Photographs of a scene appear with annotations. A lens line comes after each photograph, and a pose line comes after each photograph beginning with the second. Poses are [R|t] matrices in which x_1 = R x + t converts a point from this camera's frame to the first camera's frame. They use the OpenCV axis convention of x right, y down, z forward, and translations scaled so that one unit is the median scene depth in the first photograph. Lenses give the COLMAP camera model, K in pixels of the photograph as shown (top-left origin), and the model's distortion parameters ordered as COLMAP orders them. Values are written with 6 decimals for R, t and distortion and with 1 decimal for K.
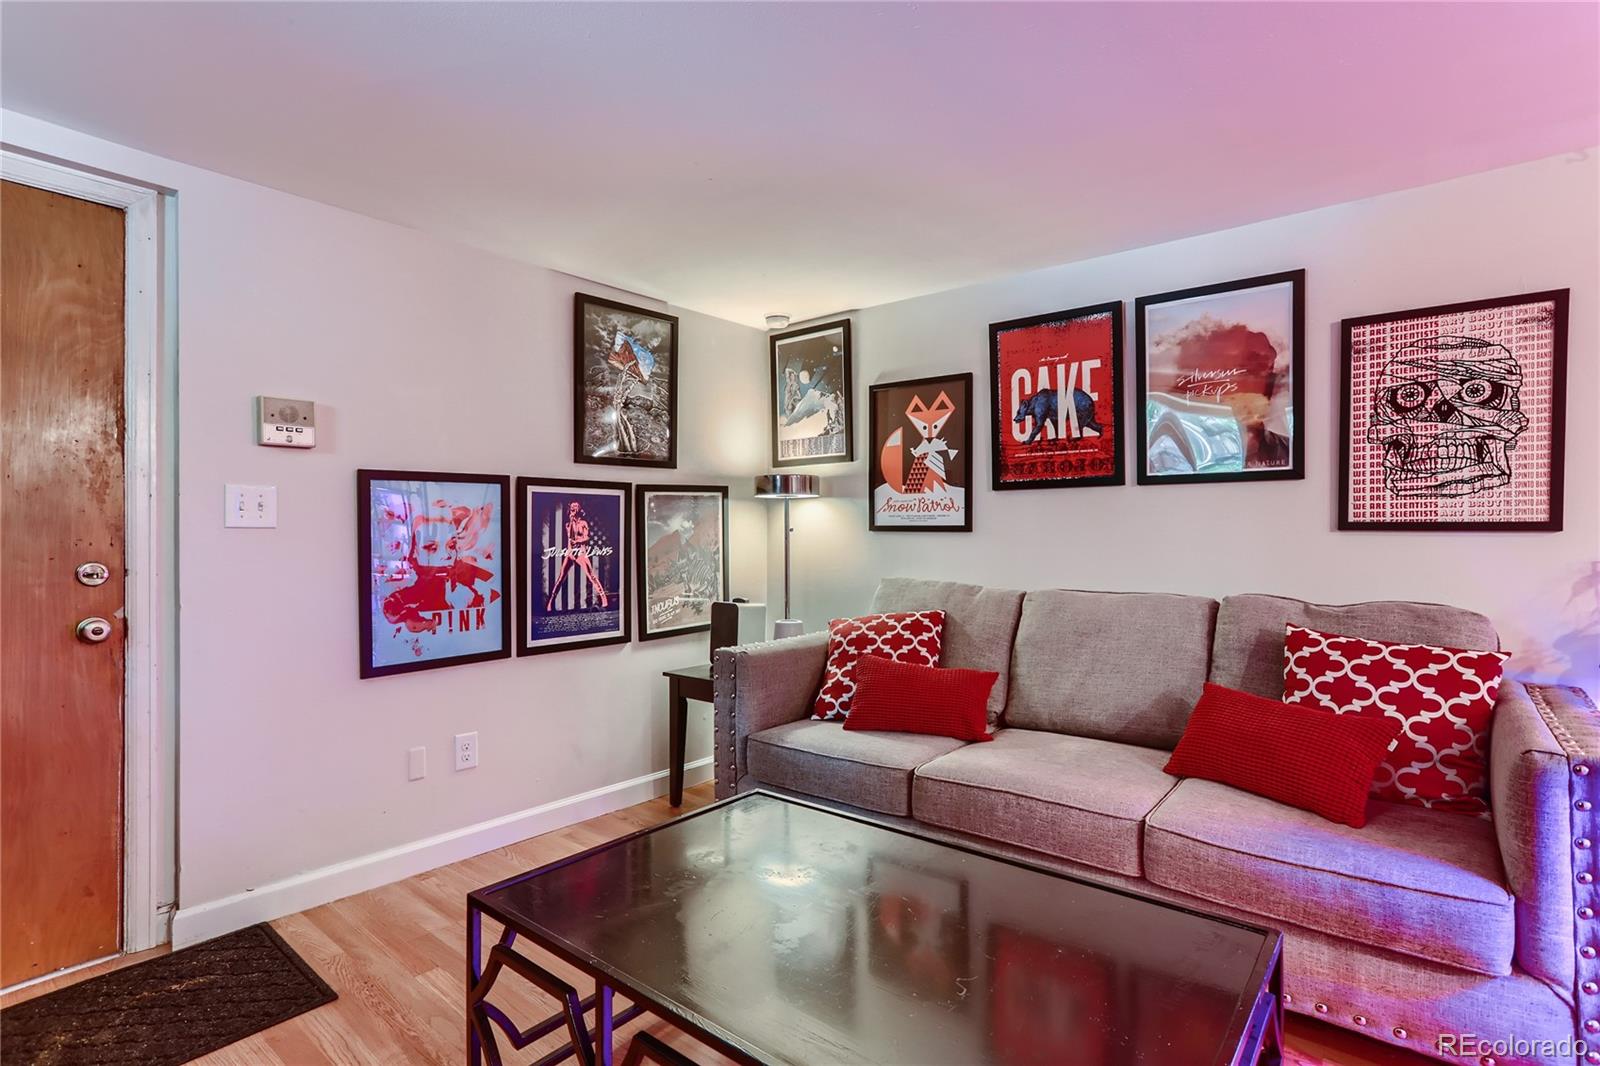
lens RADIAL K [[785.4, 0, 800.3], [0, 785.4, 541.5], [0, 0, 1]] dist [-0.031148, 0.023693]
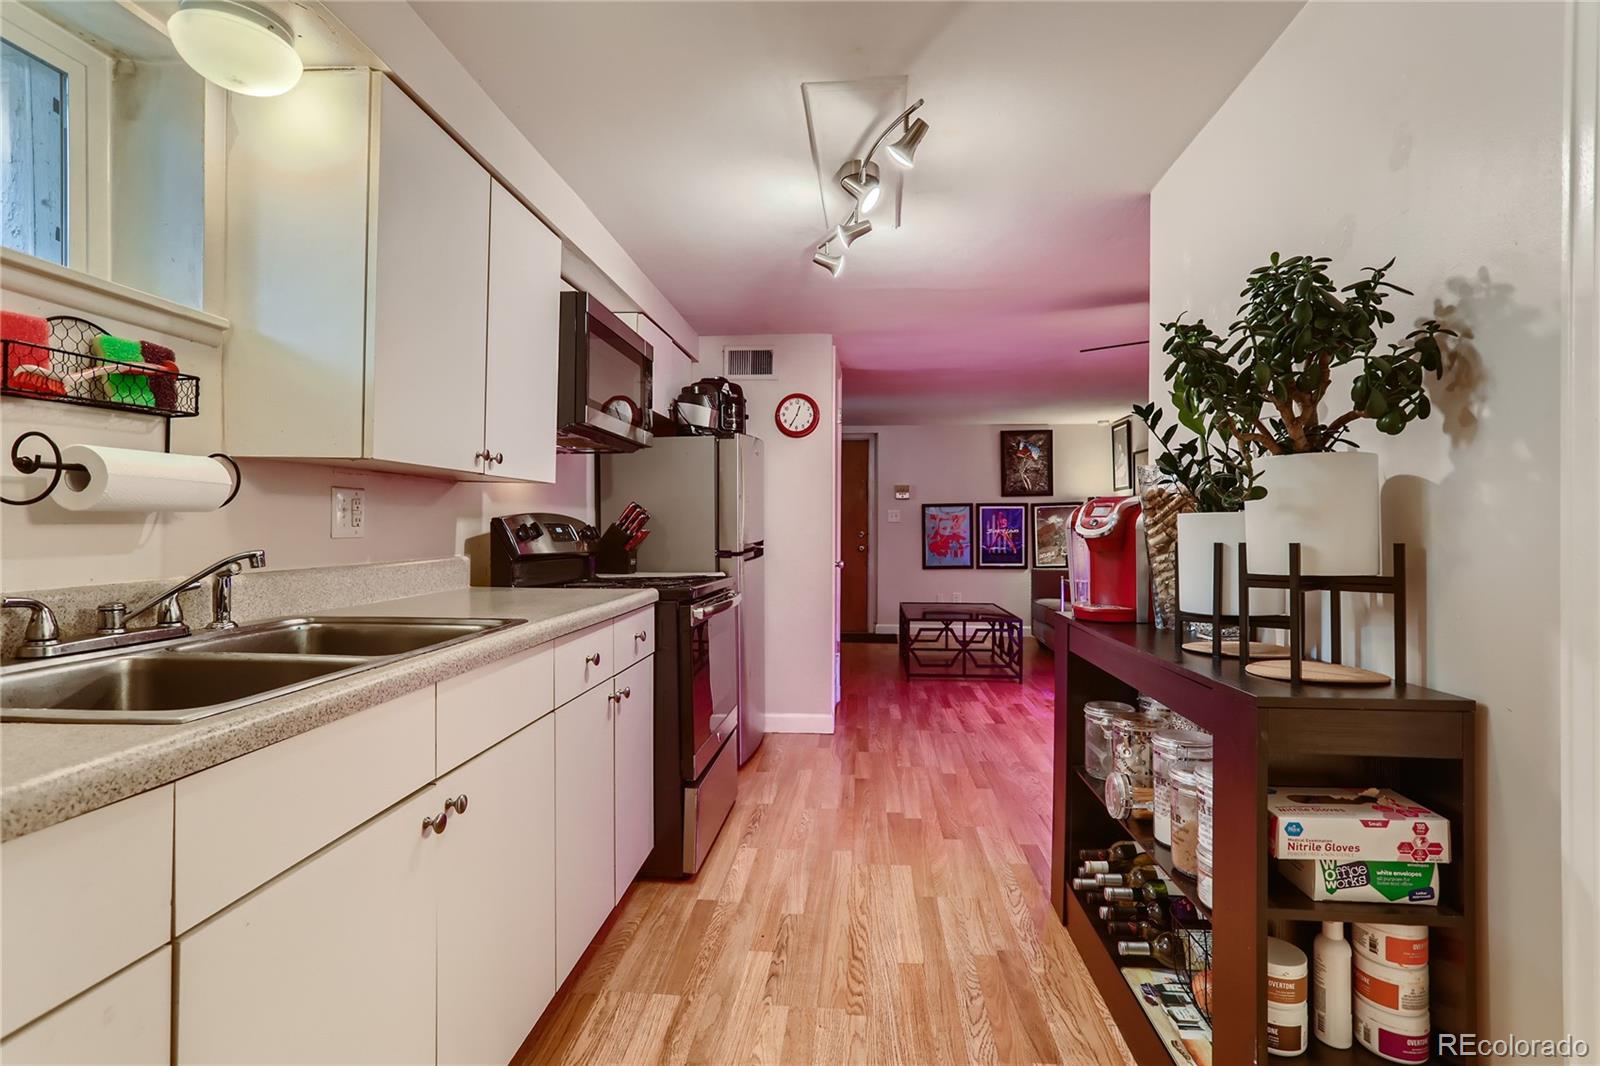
lens RADIAL K [[783.3, 0, 801.4], [0, 783.3, 528.2], [0, 0, 1]] dist [-0.034593, 0.024954]
pose [[0.564915, 0.003320, -0.825142, 1.491104], [-0.008048, 0.999967, -0.001486, 0.012853], [0.825110, 0.007481, 0.564923, -1.017011]]
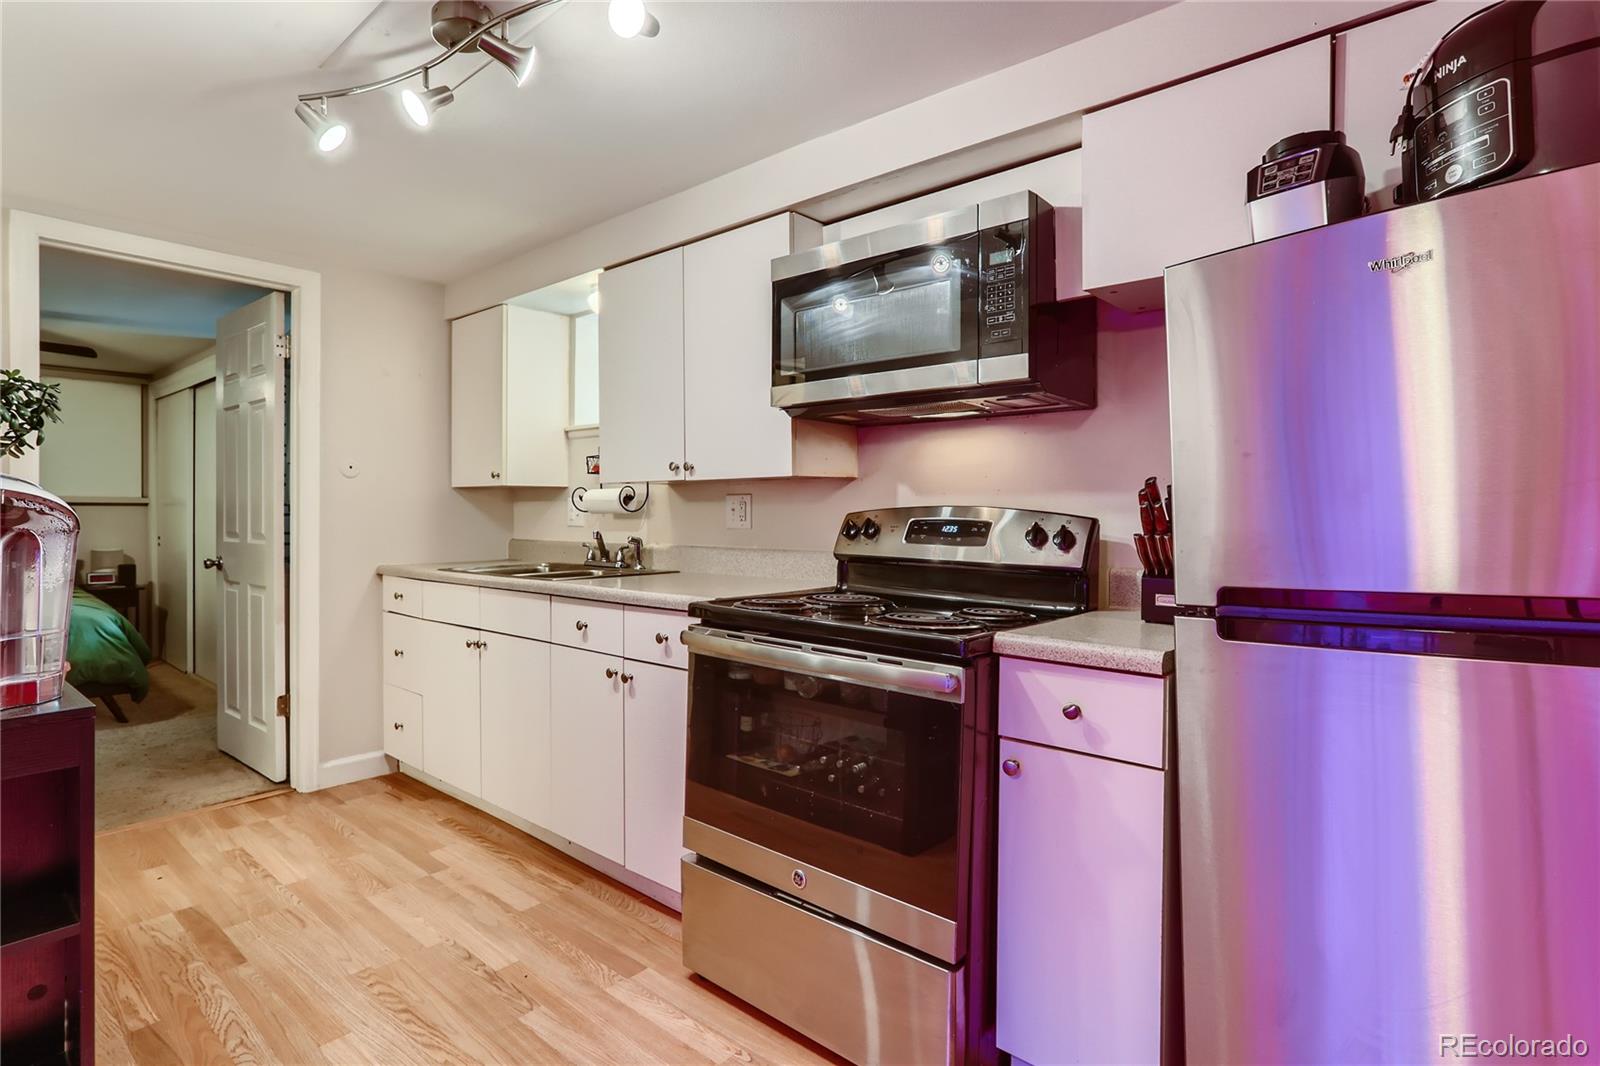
lens RADIAL K [[795.4, 0, 793.7], [0, 795.4, 515.1], [0, 0, 1]] dist [-0.034606, 0.022916]
pose [[-0.999710, -0.000926, 0.024069, 0.661190], [-0.000677, 0.999946, 0.010364, -0.001772], [-0.024077, 0.010345, -0.999657, -0.016397]]
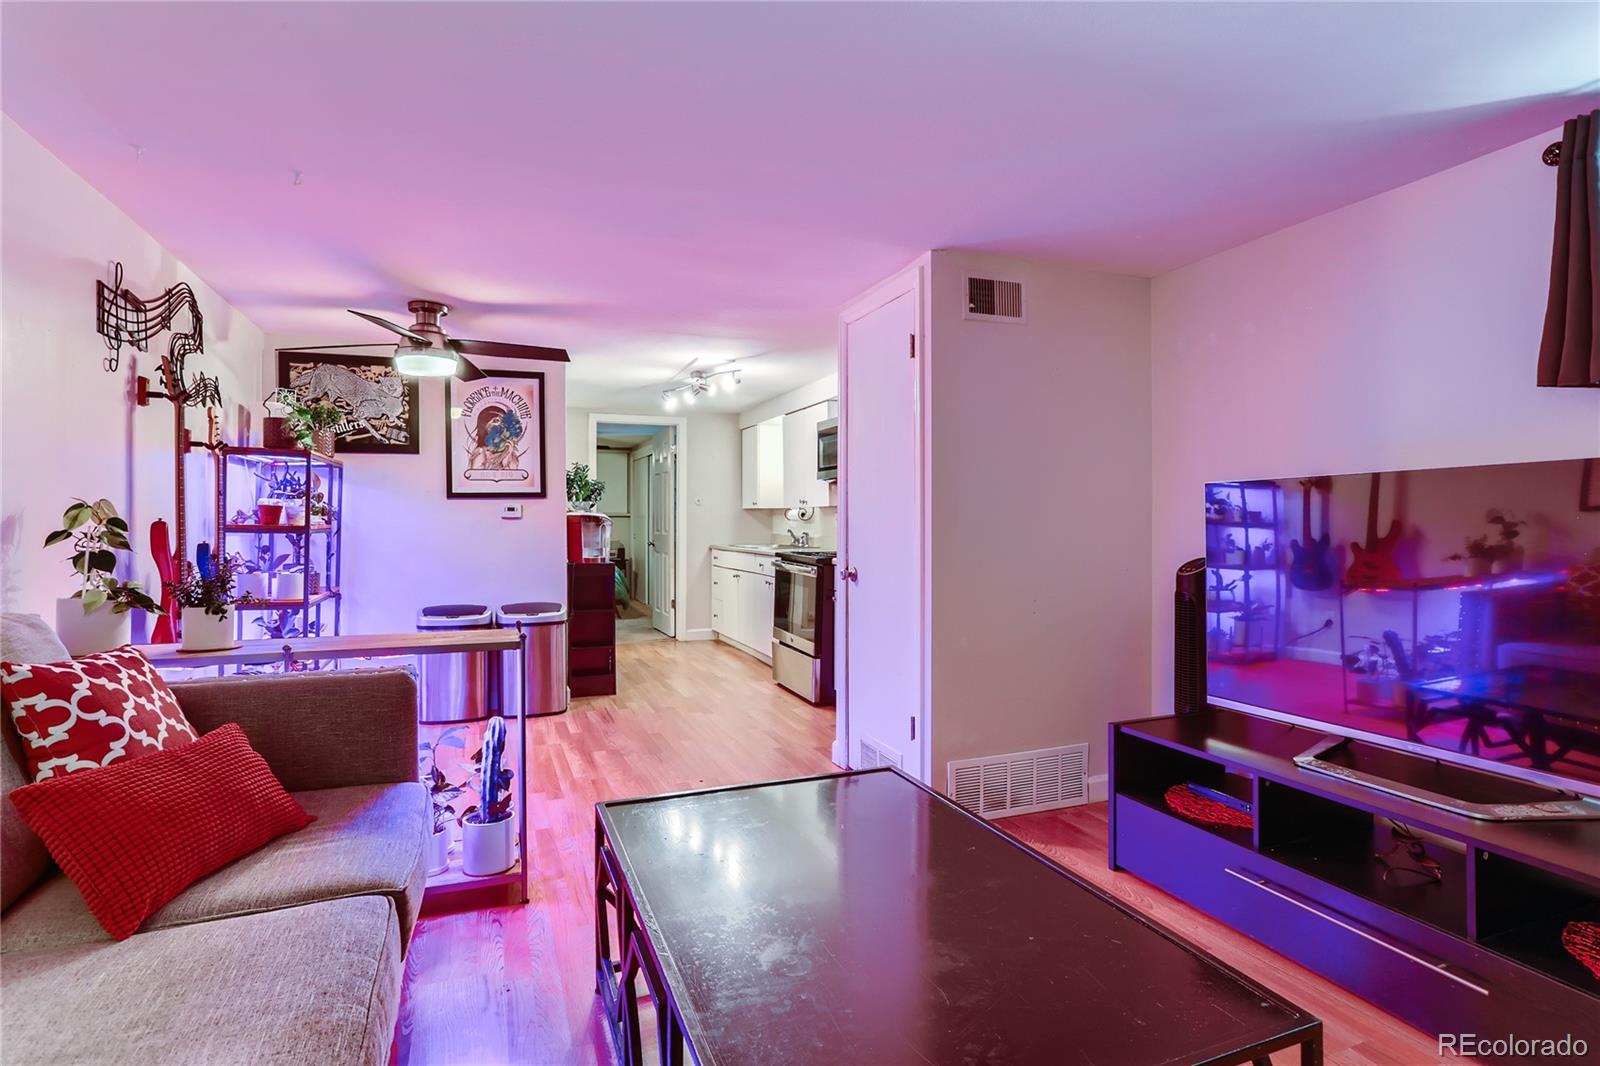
lens RADIAL K [[783.3, 0, 801.4], [0, 783.3, 528.2], [0, 0, 1]] dist [-0.034593, 0.024954]
pose [[-0.876328, -0.005803, 0.481680, -0.168404], [0.001838, 0.999880, 0.015389, -0.007666], [-0.481711, 0.014371, -0.876212, 0.911251]]
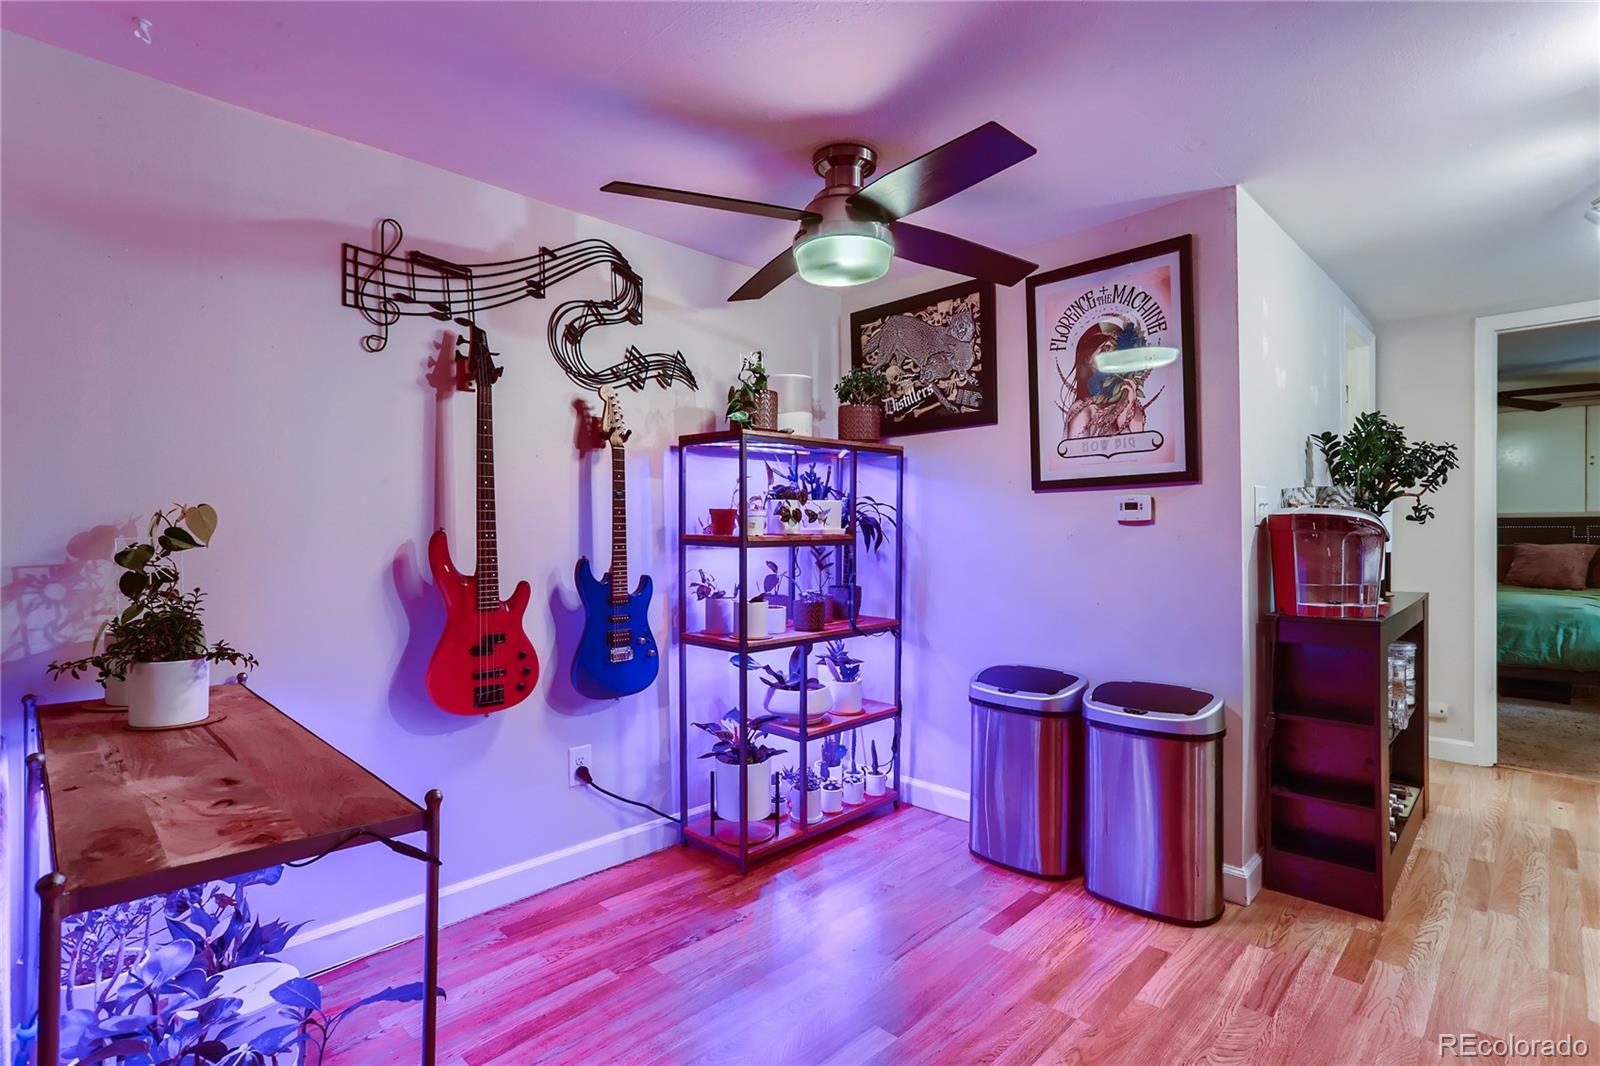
lens RADIAL K [[792.9, 0, 800.0], [0, 792.9, 533.0], [0, 0, 1]] dist [-0.033466, 0.021280]
pose [[0.088688, -0.004352, 0.996050, 0.211397], [0.011889, 0.999924, 0.003310, -0.000448], [-0.995989, 0.011548, 0.088733, 0.103565]]
